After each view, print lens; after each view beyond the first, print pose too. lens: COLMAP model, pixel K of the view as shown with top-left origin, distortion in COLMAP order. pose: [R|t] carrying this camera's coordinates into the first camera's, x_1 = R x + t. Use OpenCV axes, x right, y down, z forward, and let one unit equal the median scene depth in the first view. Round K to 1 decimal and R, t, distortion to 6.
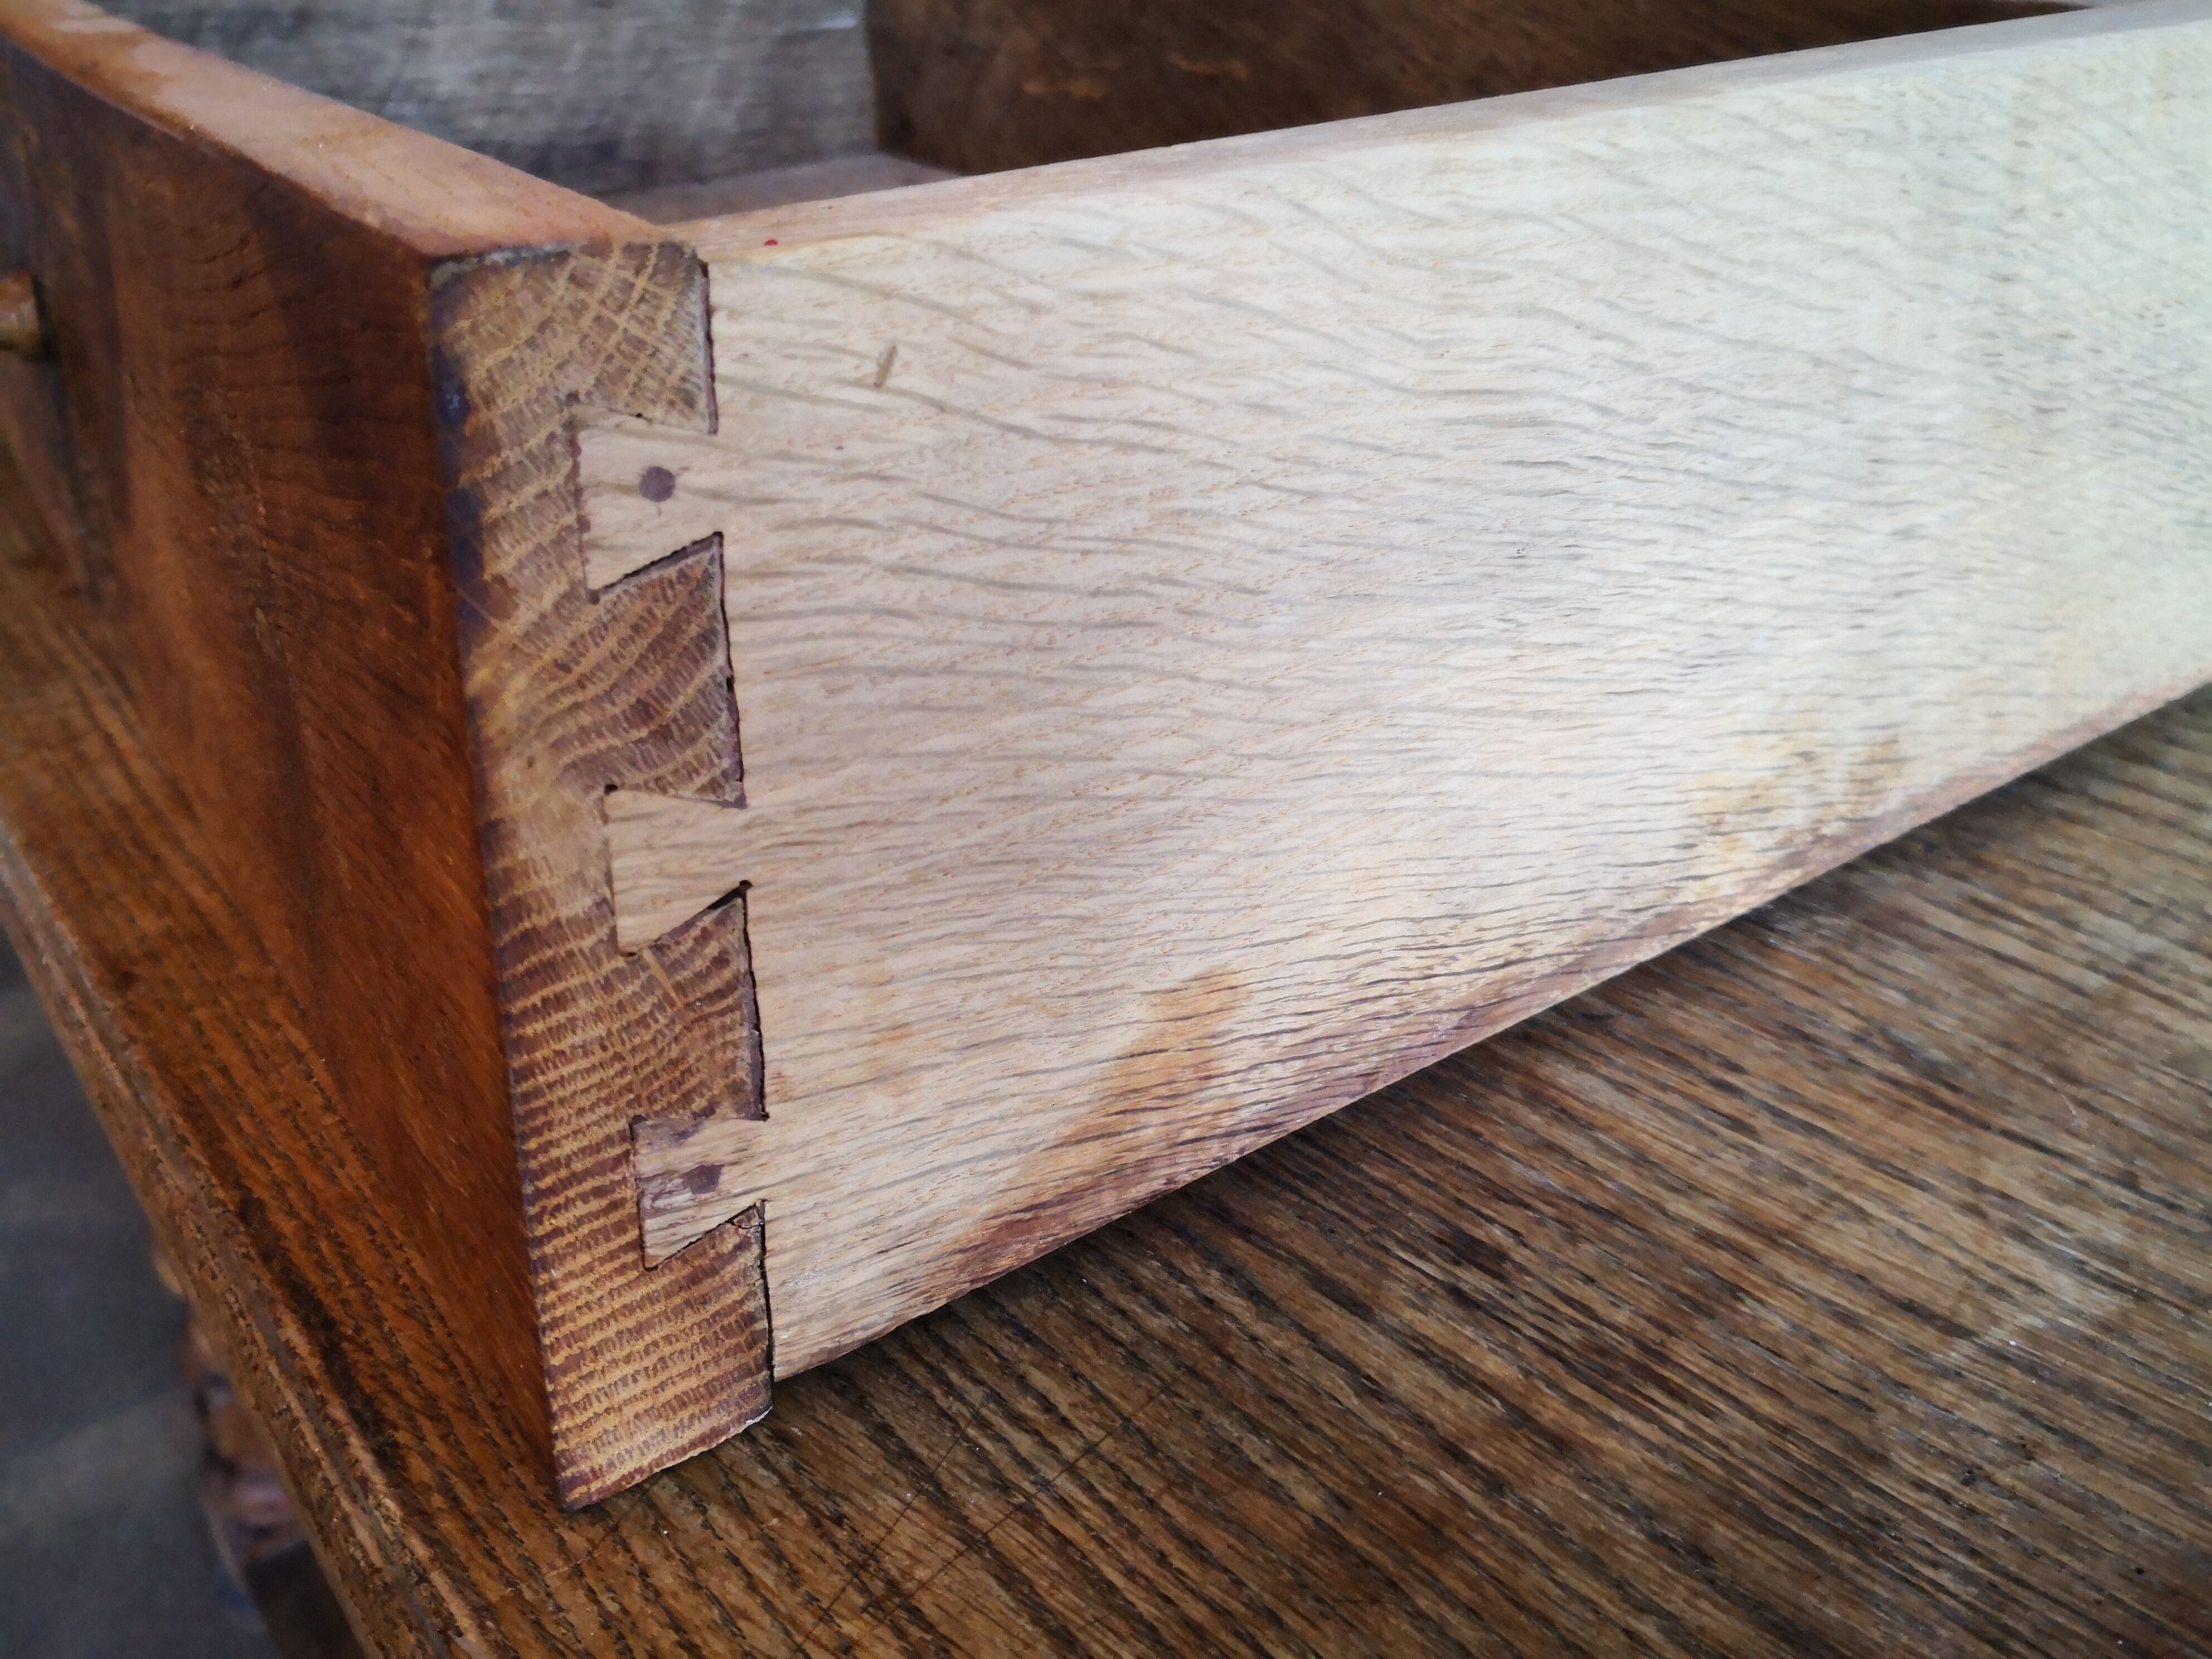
lens RADIAL K [[1832.3, 0, 1090.4], [0, 1832.3, 850.8], [0, 0, 1]] dist [-0.009782, -0.046785]
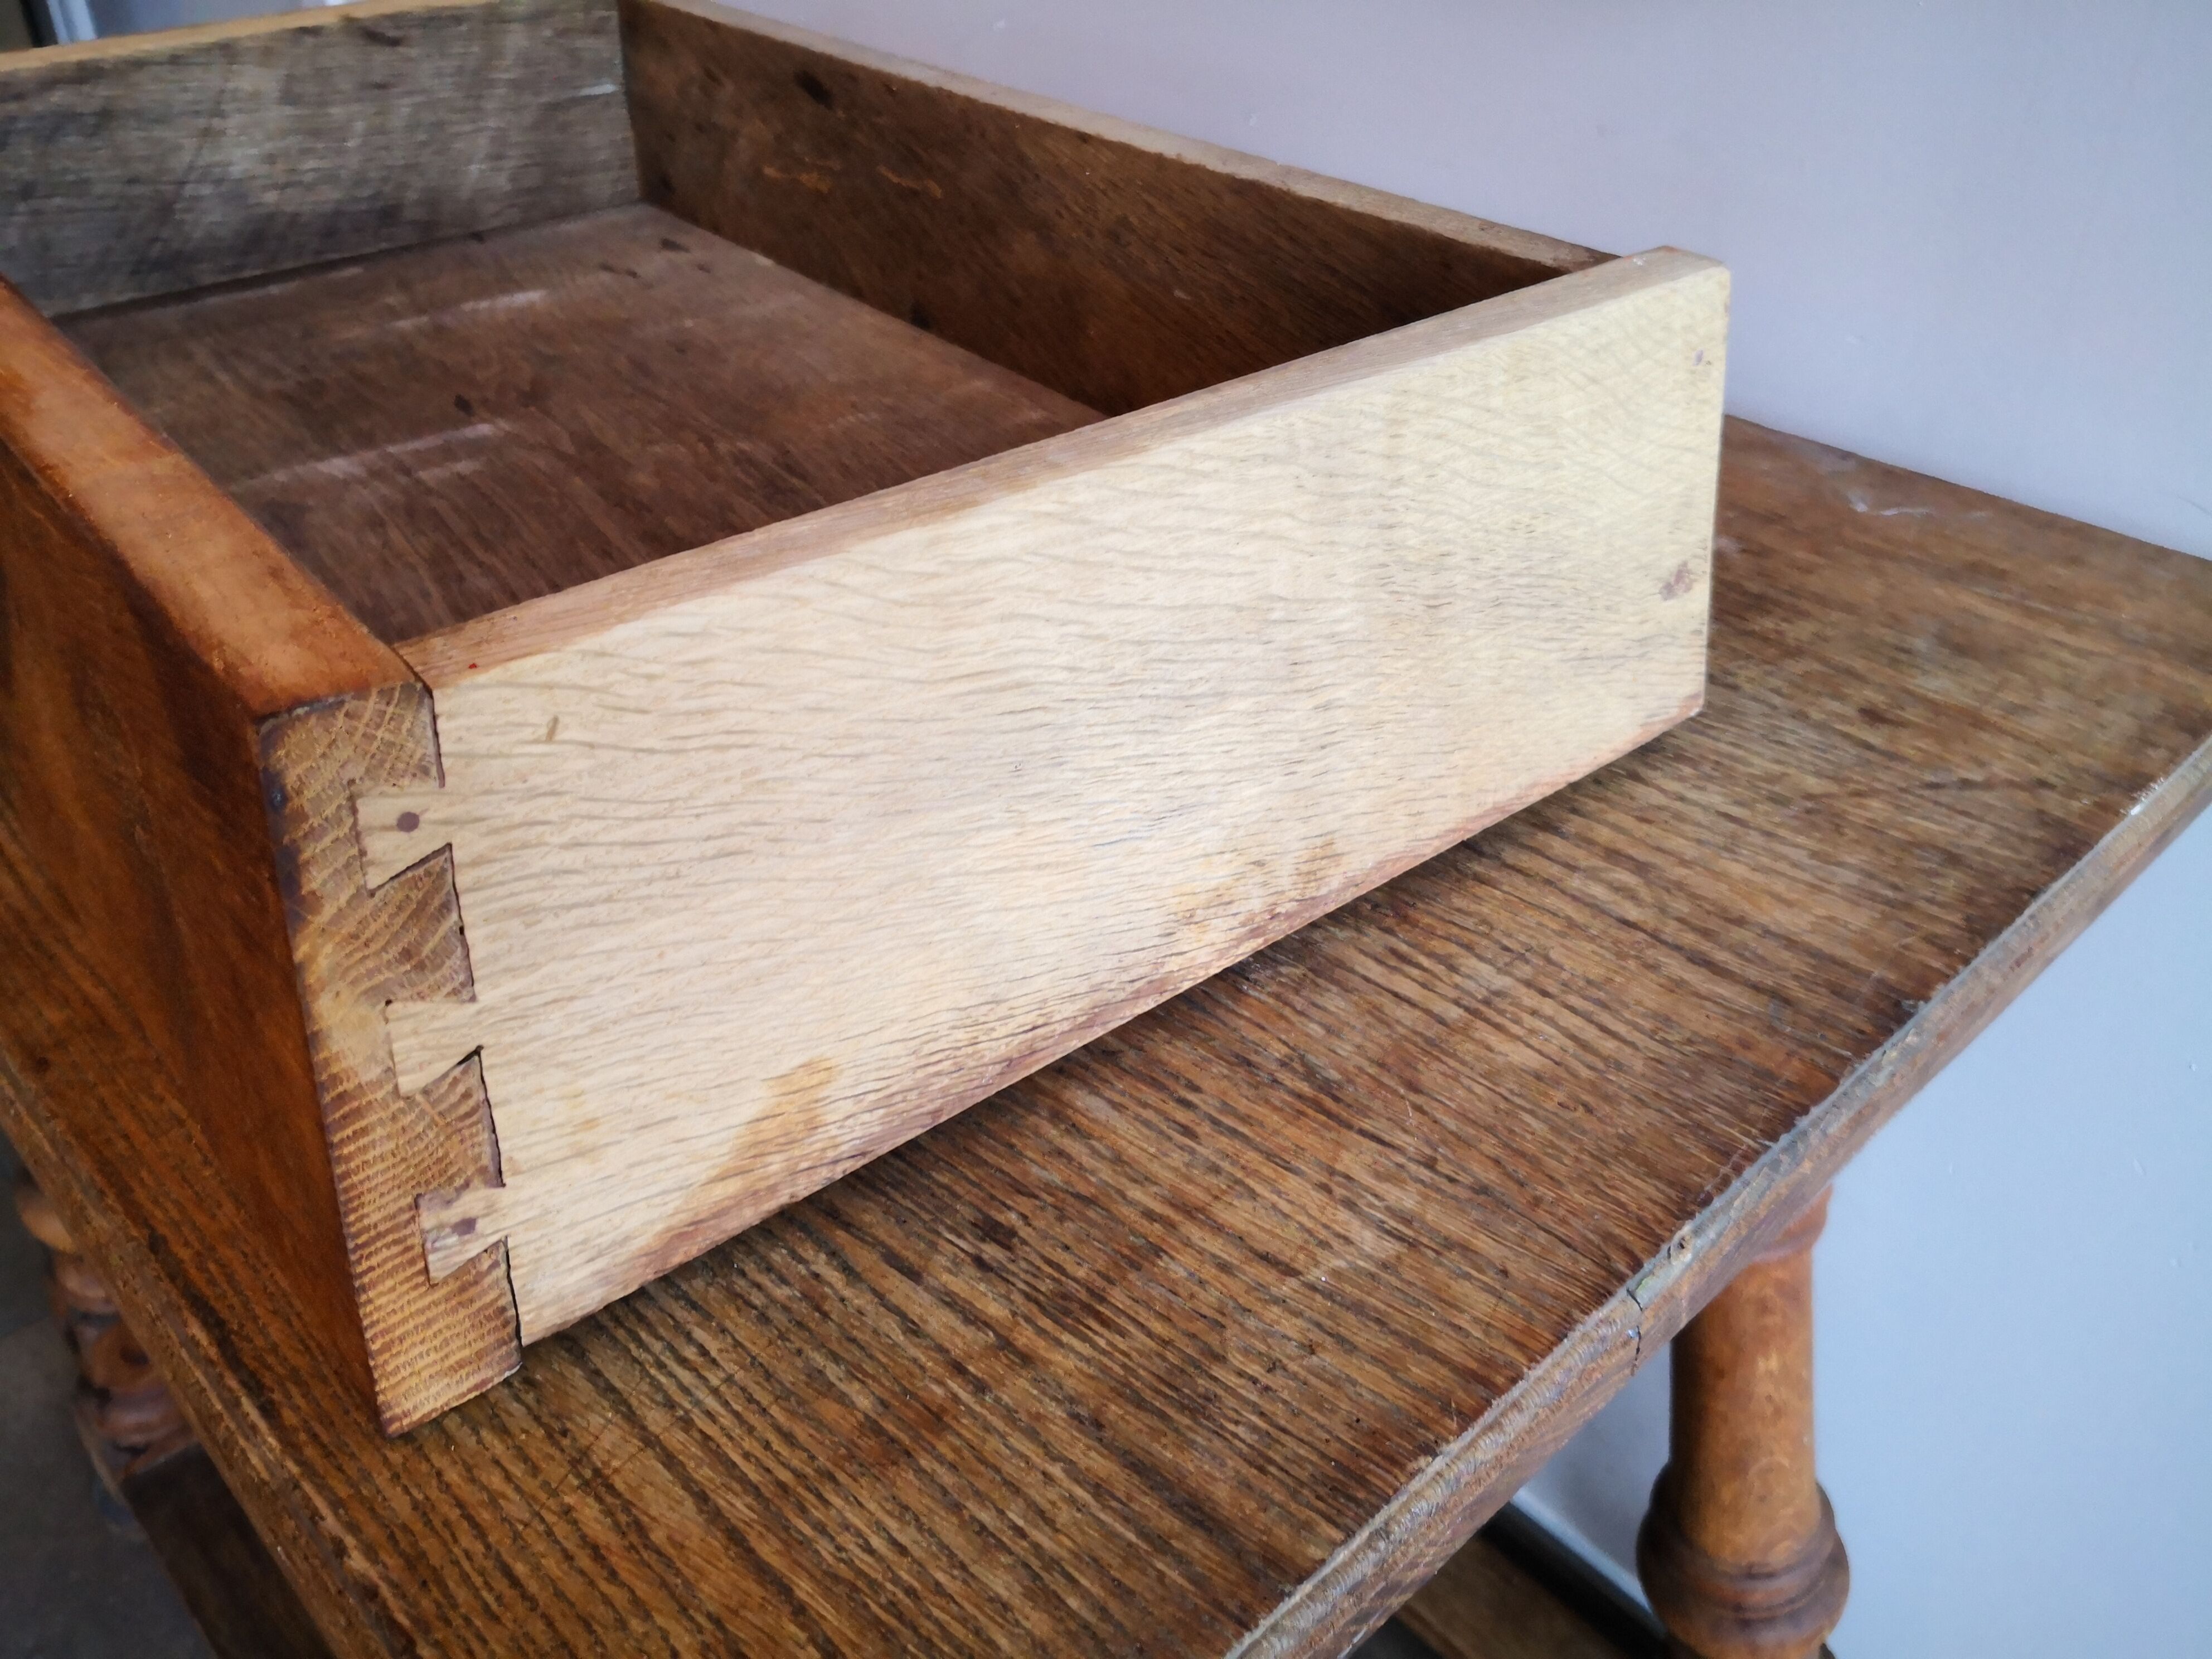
lens RADIAL K [[1821.4, 0, 1114.6], [0, 1821.4, 827.8], [0, 0, 1]] dist [0.001198, -0.063329]
pose [[0.994926, -0.031560, 0.095534, 0.188278], [0.025814, 0.997817, 0.060793, -0.223578], [-0.097244, -0.058019, 0.993568, -0.539115]]
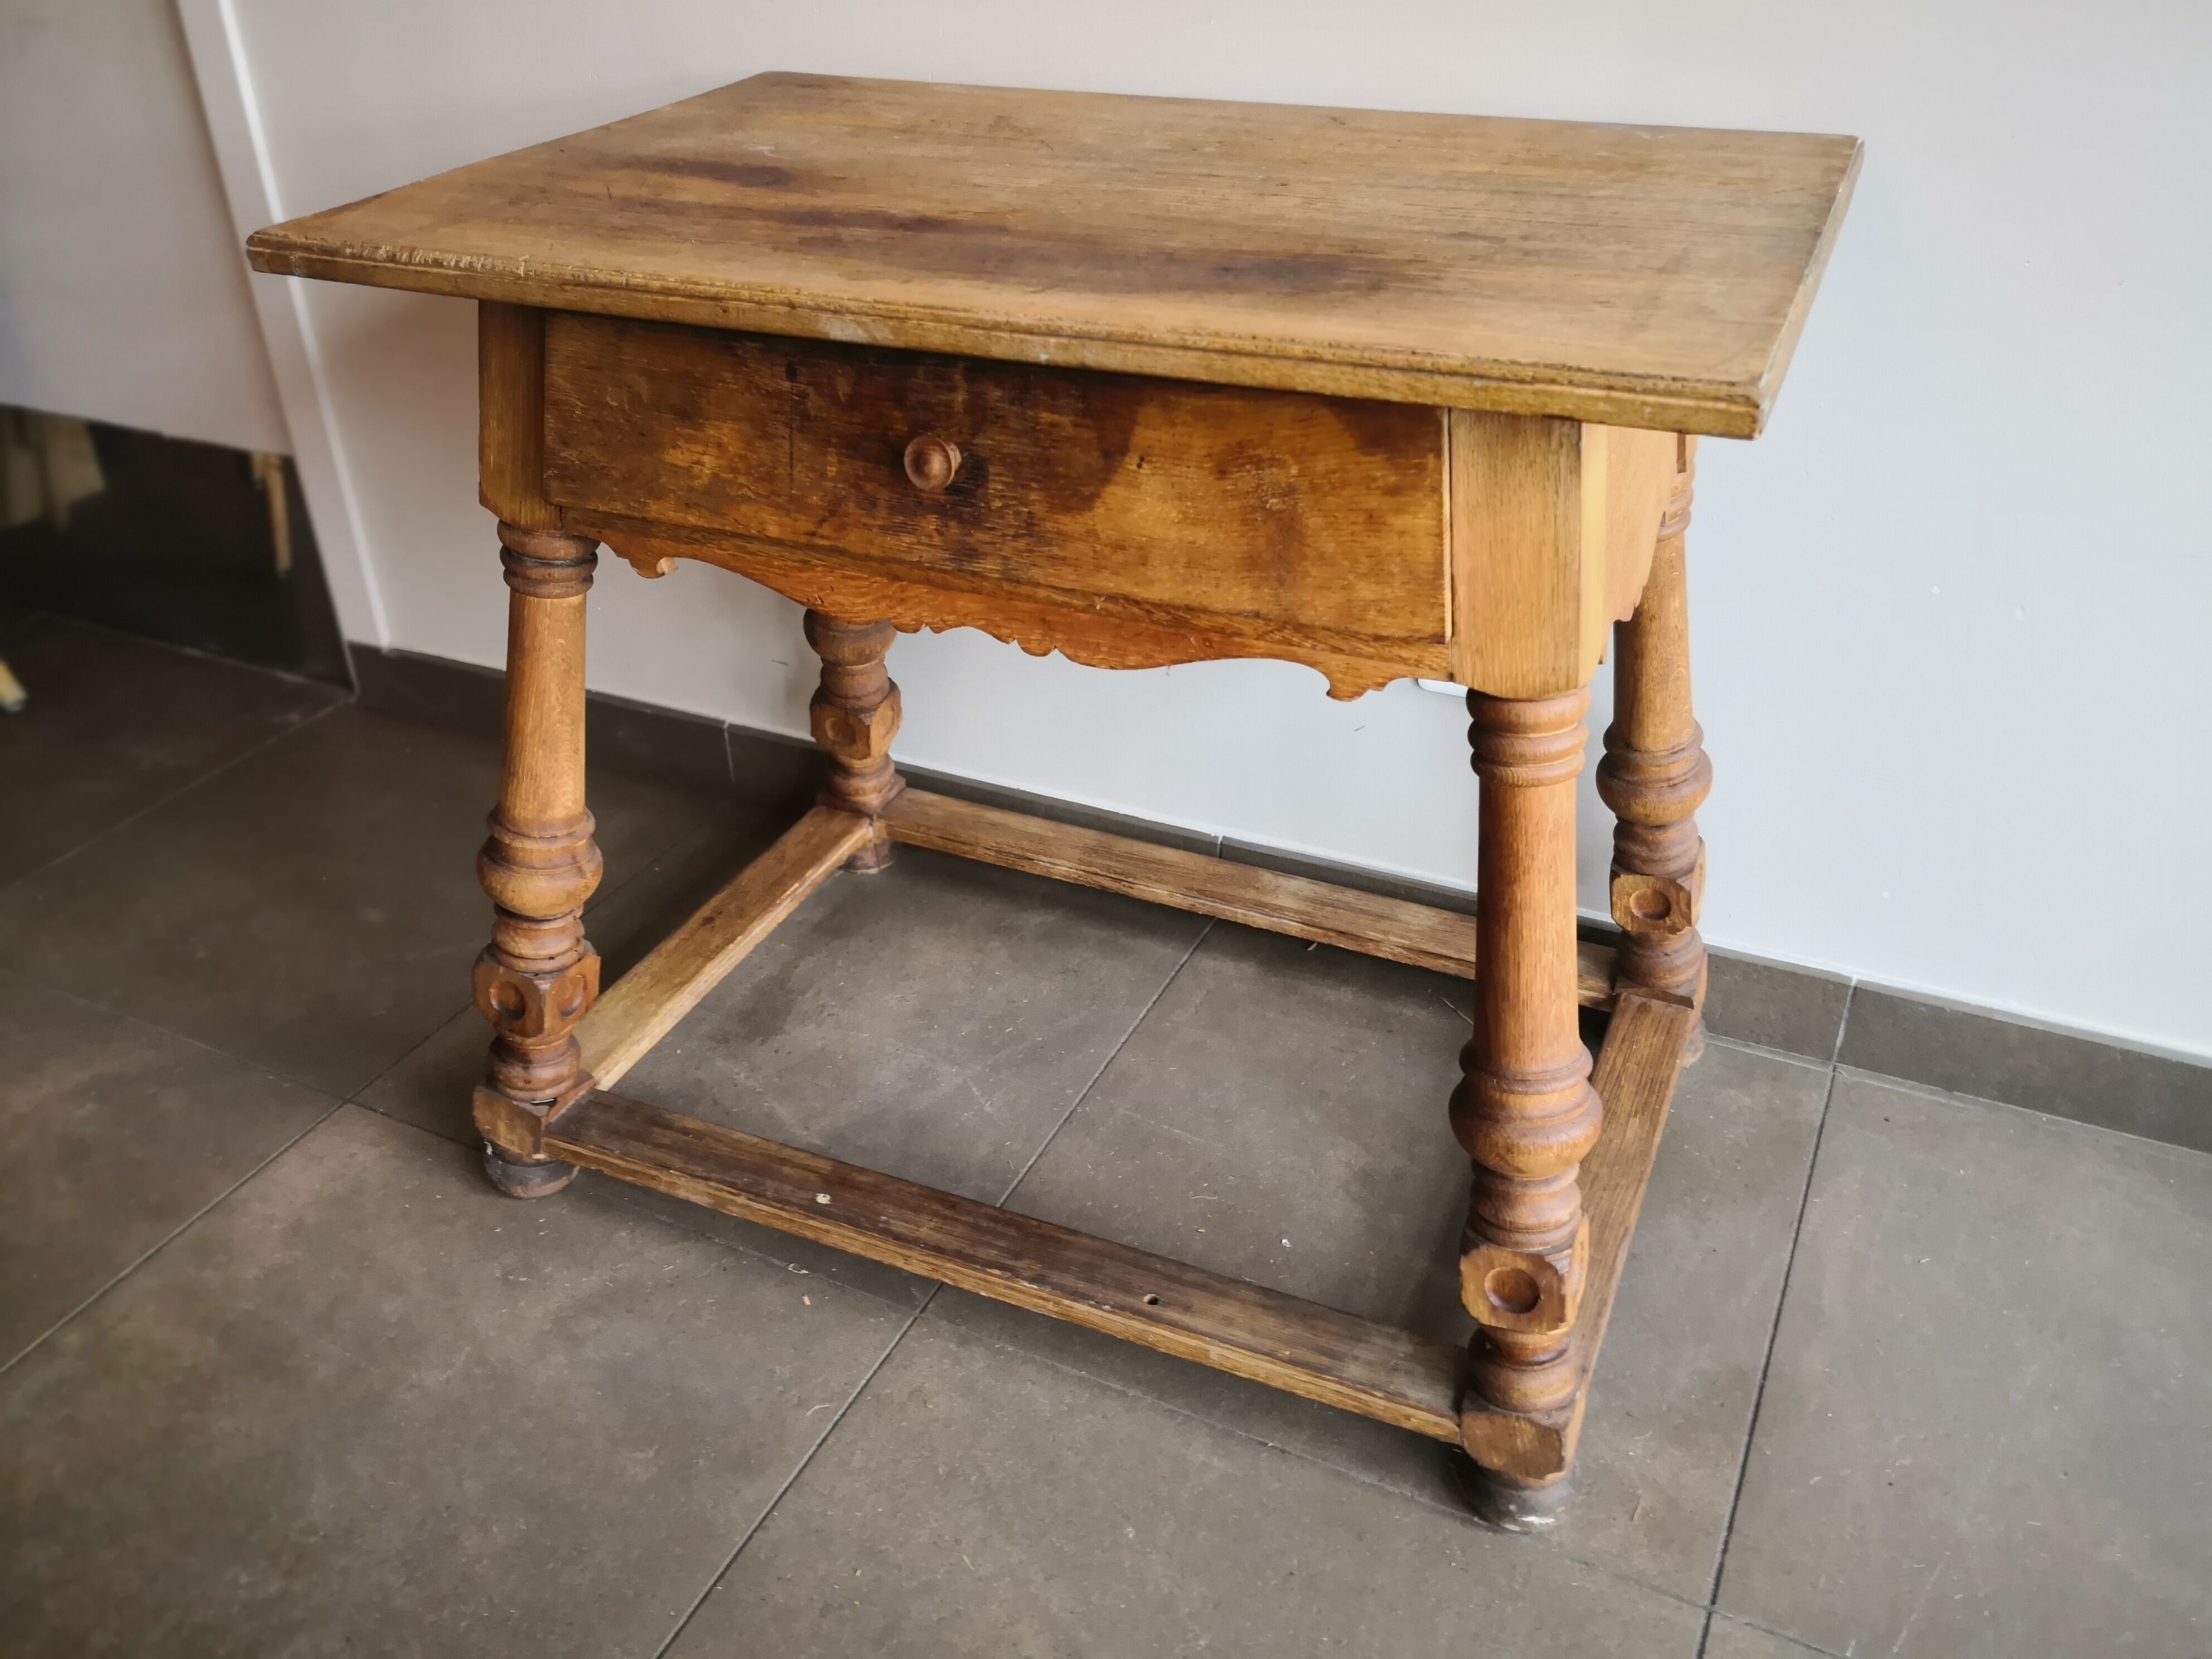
lens RADIAL K [[1769.1, 0, 1113.8], [0, 1769.1, 852.1], [0, 0, 1]] dist [0.081738, -0.313197]
pose [[0.877076, -0.247240, 0.411838, -2.915689], [0.240855, 0.968157, 0.068278, 0.946549], [-0.415605, 0.039308, 0.908696, -2.284993]]
